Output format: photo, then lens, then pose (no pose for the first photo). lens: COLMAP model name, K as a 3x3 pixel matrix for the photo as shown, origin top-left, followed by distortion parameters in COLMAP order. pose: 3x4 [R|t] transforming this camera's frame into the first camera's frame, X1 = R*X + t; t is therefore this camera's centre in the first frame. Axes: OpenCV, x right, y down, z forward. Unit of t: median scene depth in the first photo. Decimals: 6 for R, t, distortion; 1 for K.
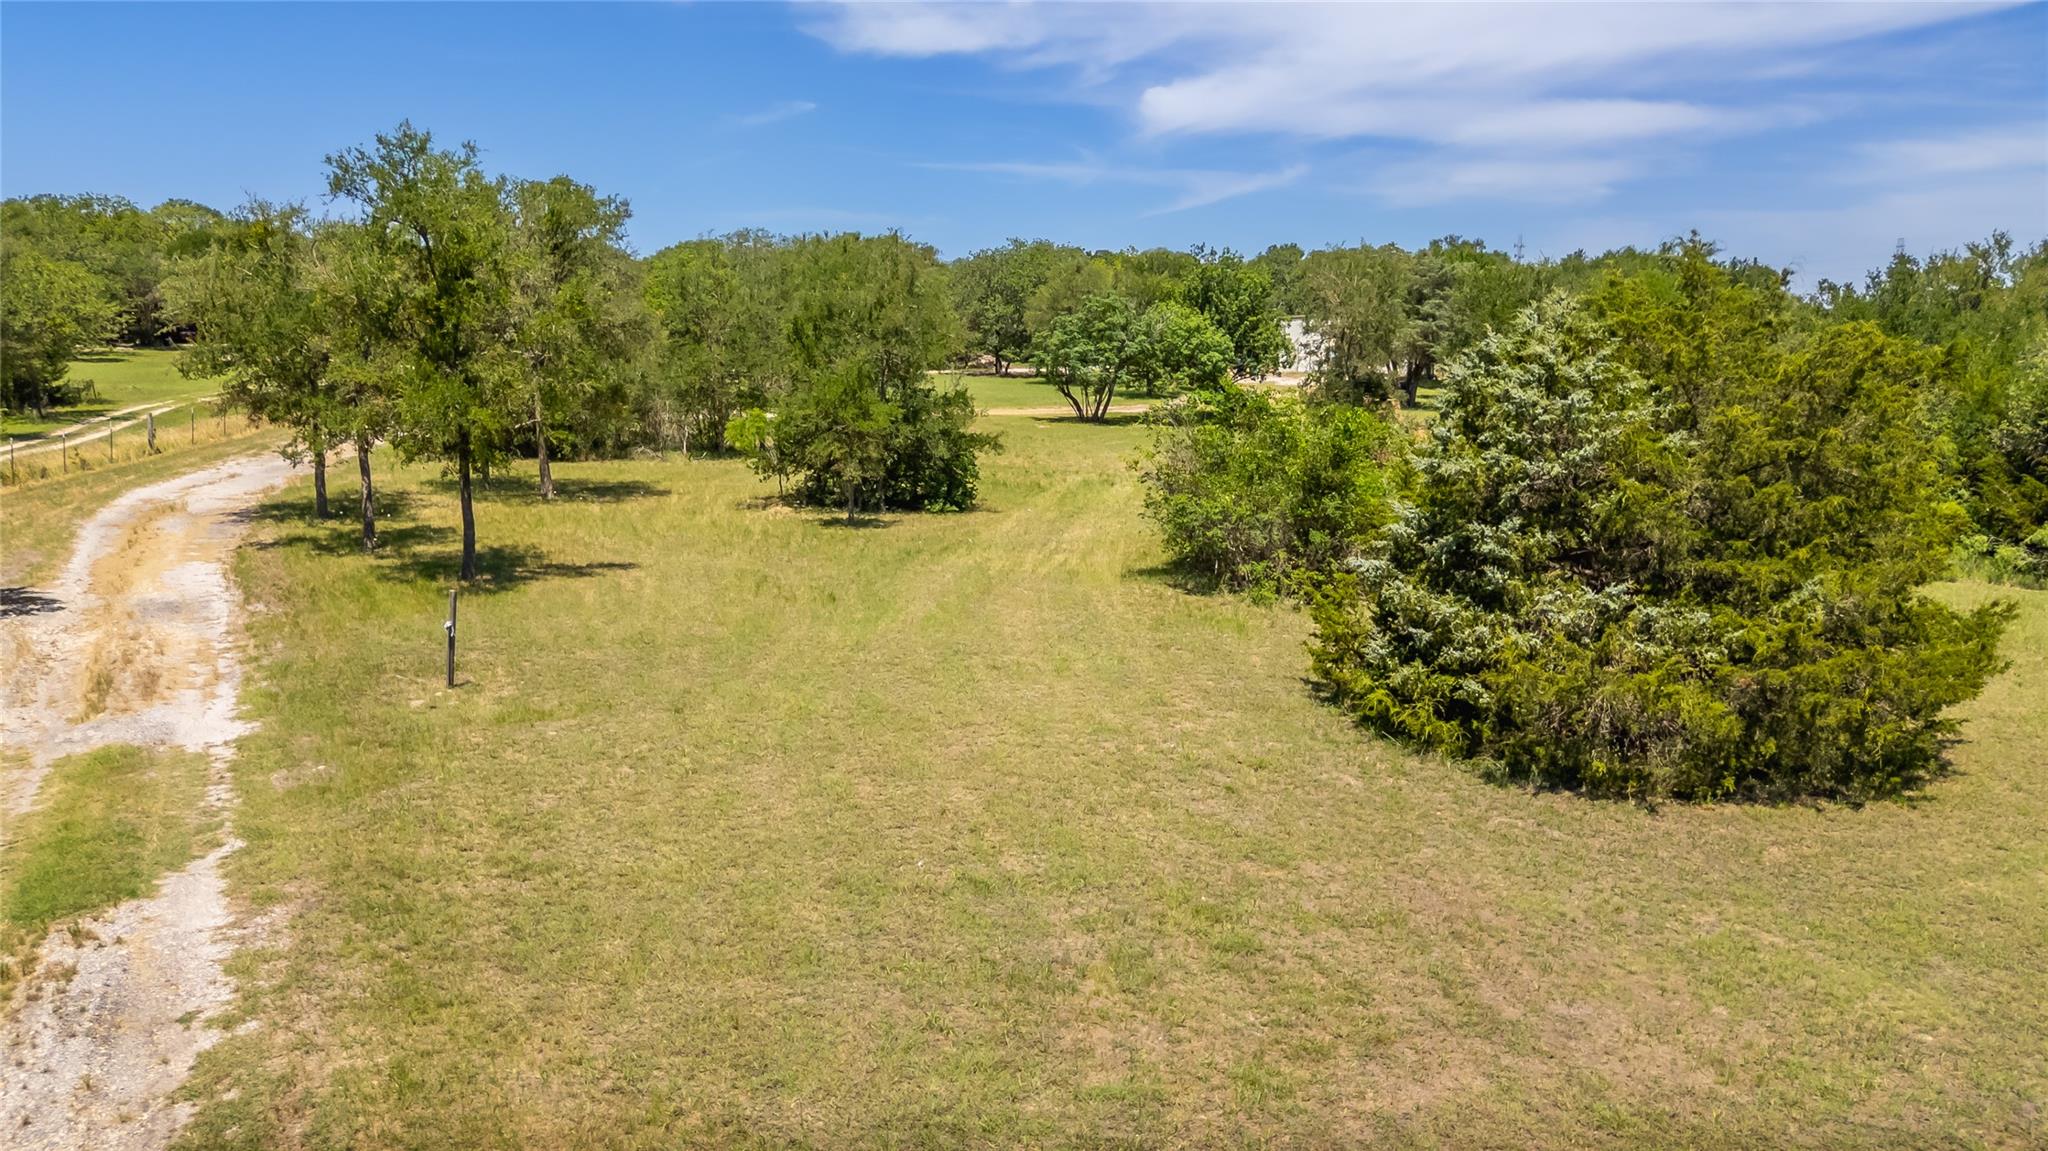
lens RADIAL K [[1621.1, 0, 1024.0], [0, 1621.1, 575.5], [0, 0, 1]] dist [0.080012, -0.068706]
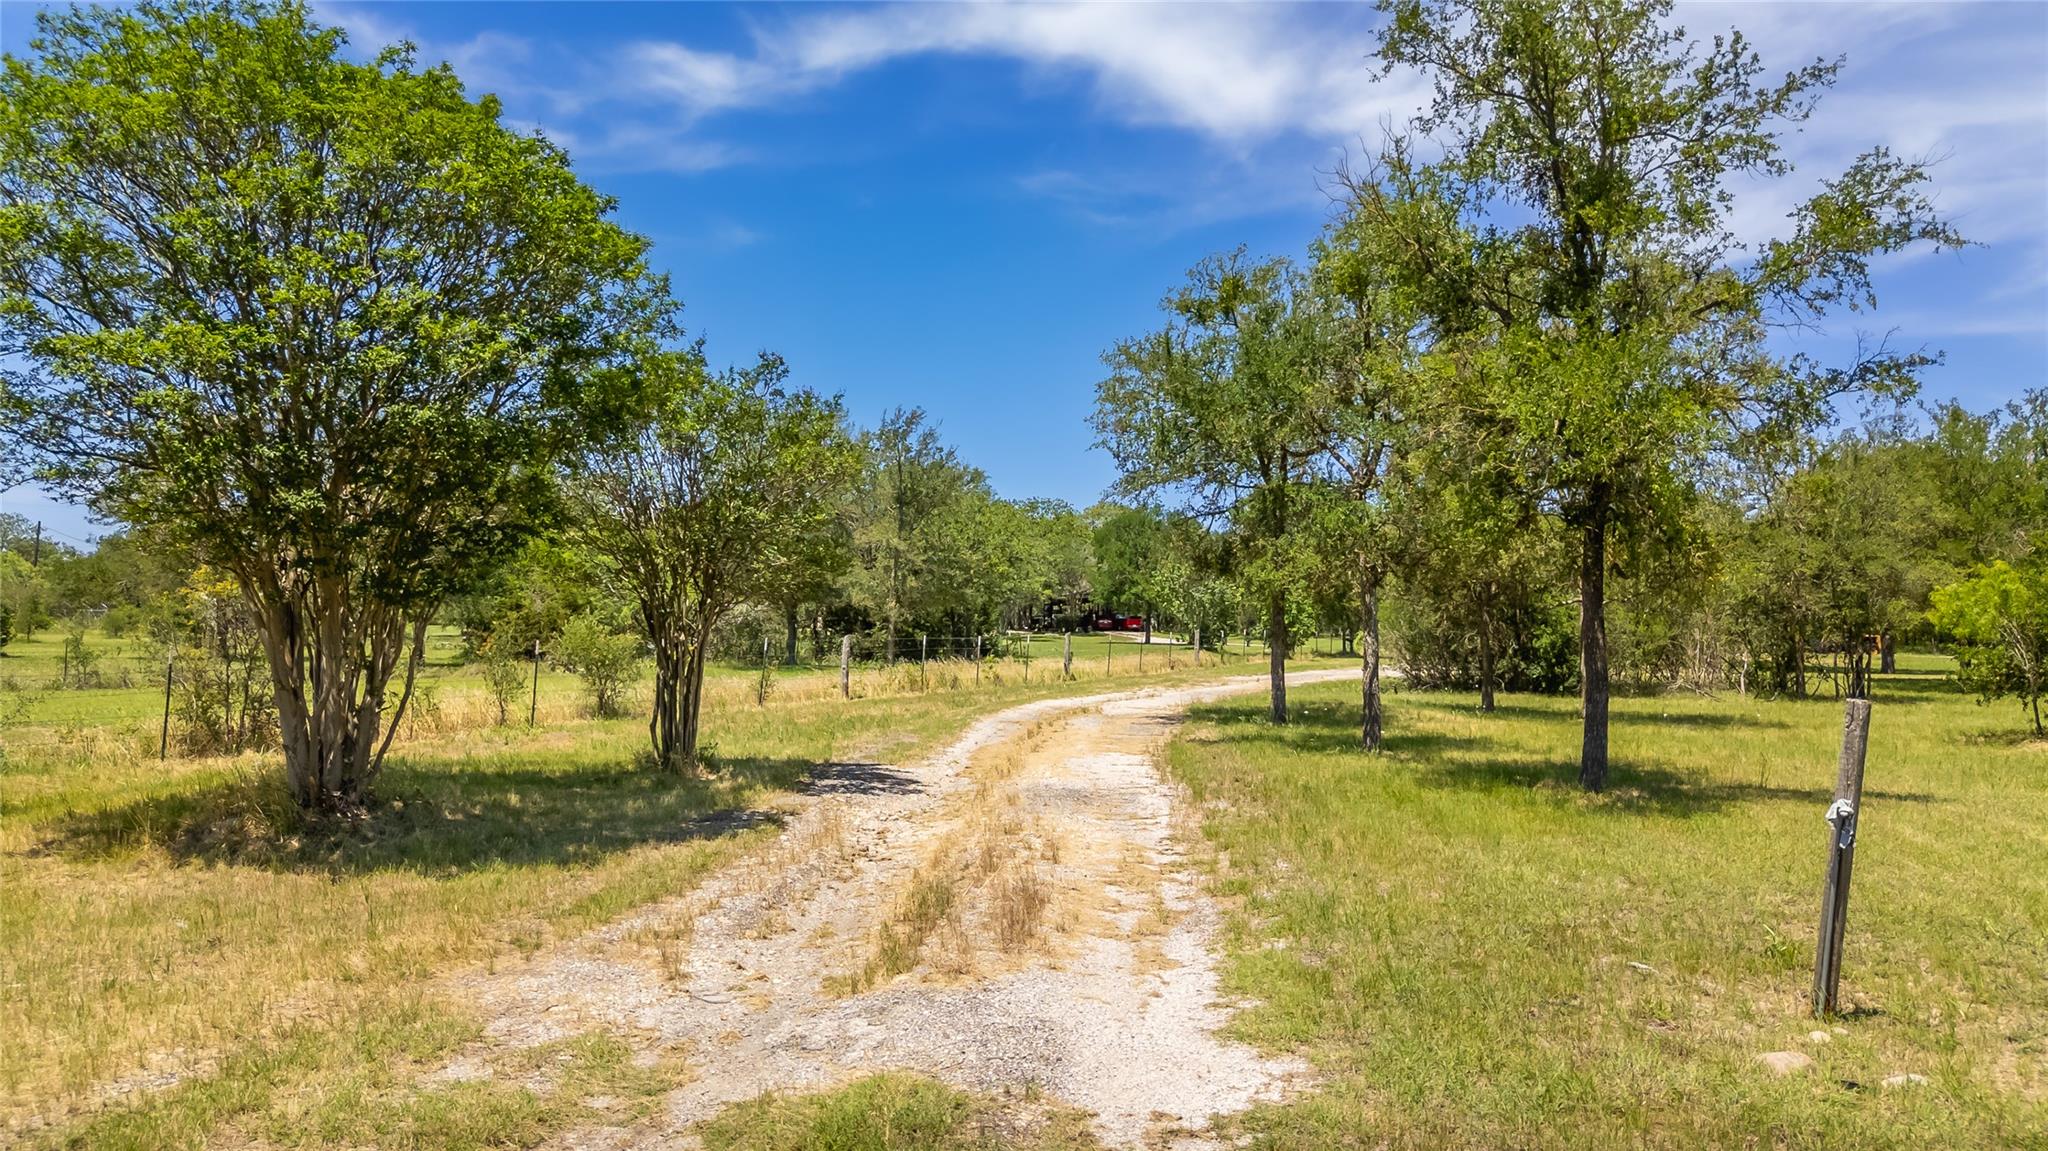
lens RADIAL K [[1621.1, 0, 1024.0], [0, 1621.1, 575.5], [0, 0, 1]] dist [0.080012, -0.068706]
pose [[0.871415, -0.009432, -0.490456, -0.297734], [-0.086434, 0.981220, -0.172441, 0.047514], [0.482872, 0.192659, 0.854235, 0.574797]]
